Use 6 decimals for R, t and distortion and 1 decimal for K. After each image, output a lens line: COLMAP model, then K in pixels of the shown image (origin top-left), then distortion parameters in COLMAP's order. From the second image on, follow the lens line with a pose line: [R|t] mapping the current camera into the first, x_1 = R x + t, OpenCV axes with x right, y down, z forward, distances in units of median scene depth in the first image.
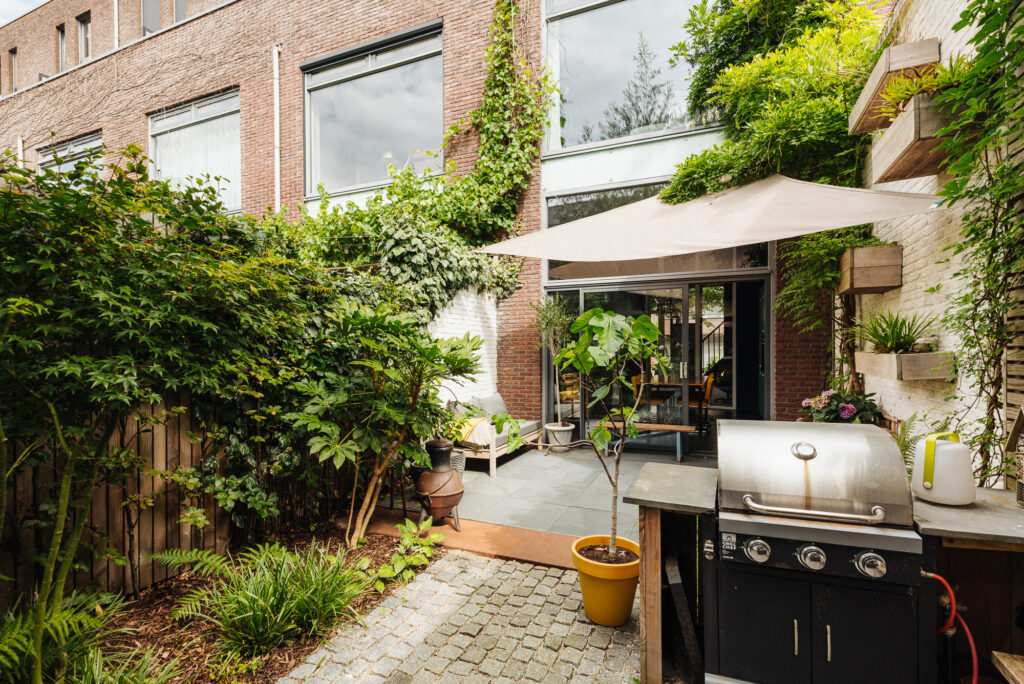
lens RADIAL K [[481.8, 0, 512.8], [0, 481.8, 351.7], [0, 0, 1]] dist [-0.000744, 0.000006]
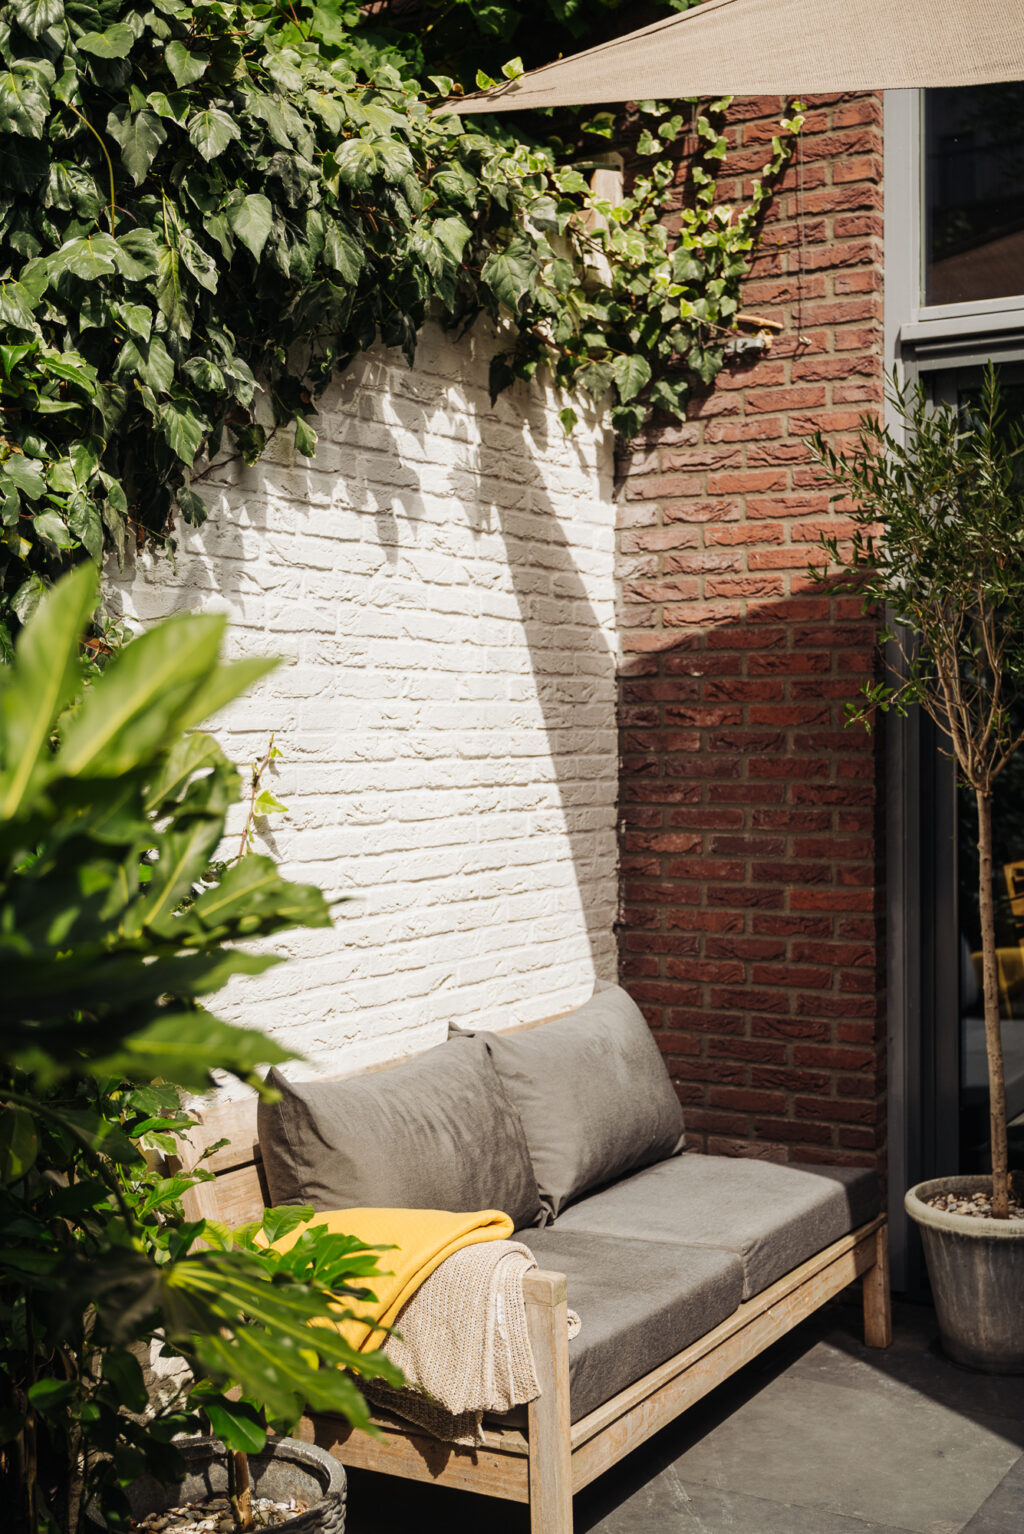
lens RADIAL K [[1871.3, 0, 514.7], [0, 1871.3, 773.7], [0, 0, 1]] dist [0.010810, 0.000000]
pose [[0.992738, -0.001323, -0.120286, 0.011812], [0.004754, 0.999590, 0.028240, -0.007706], [0.120199, -0.028607, 0.992338, 0.367486]]
